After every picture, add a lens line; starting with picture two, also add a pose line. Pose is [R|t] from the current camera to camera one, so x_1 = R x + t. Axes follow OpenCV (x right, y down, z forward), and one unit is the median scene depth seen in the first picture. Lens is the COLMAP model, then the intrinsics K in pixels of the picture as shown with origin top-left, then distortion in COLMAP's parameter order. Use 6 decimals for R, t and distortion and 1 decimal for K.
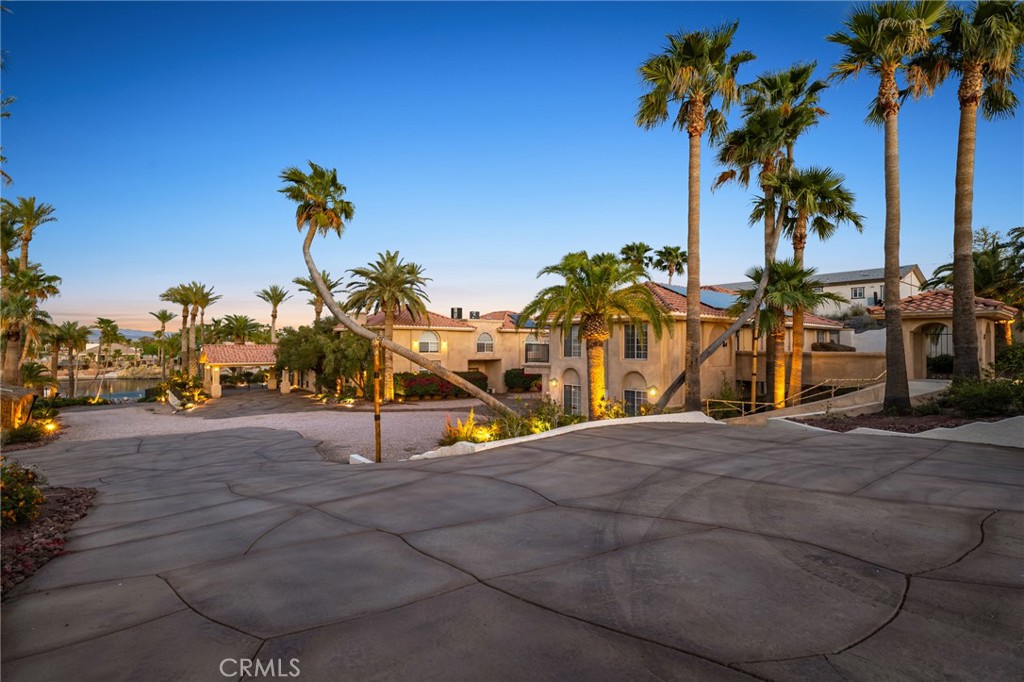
lens RADIAL K [[468.1, 0, 512.1], [0, 468.1, 341.4], [0, 0, 1]] dist [0.000548, -0.000448]
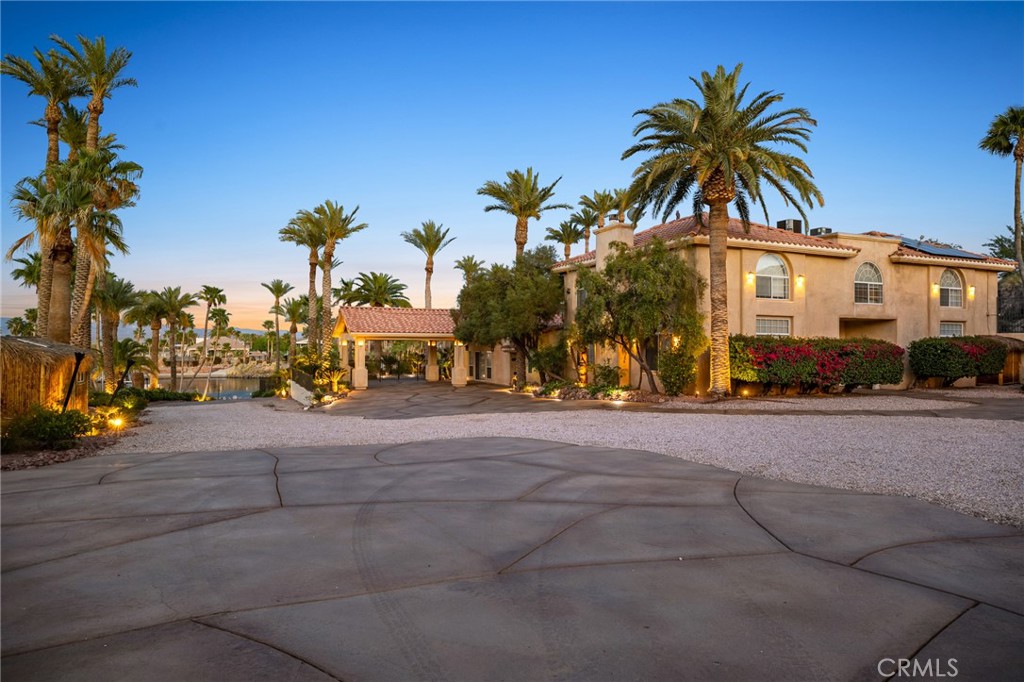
lens RADIAL K [[622.9, 0, 511.8], [0, 622.9, 341.8], [0, 0, 1]] dist [0.000821, 0.001856]
pose [[0.963456, -0.001690, -0.267860, -0.226138], [0.003198, 0.999981, 0.005194, 0.055031], [0.267846, -0.005861, 0.963444, 0.270893]]
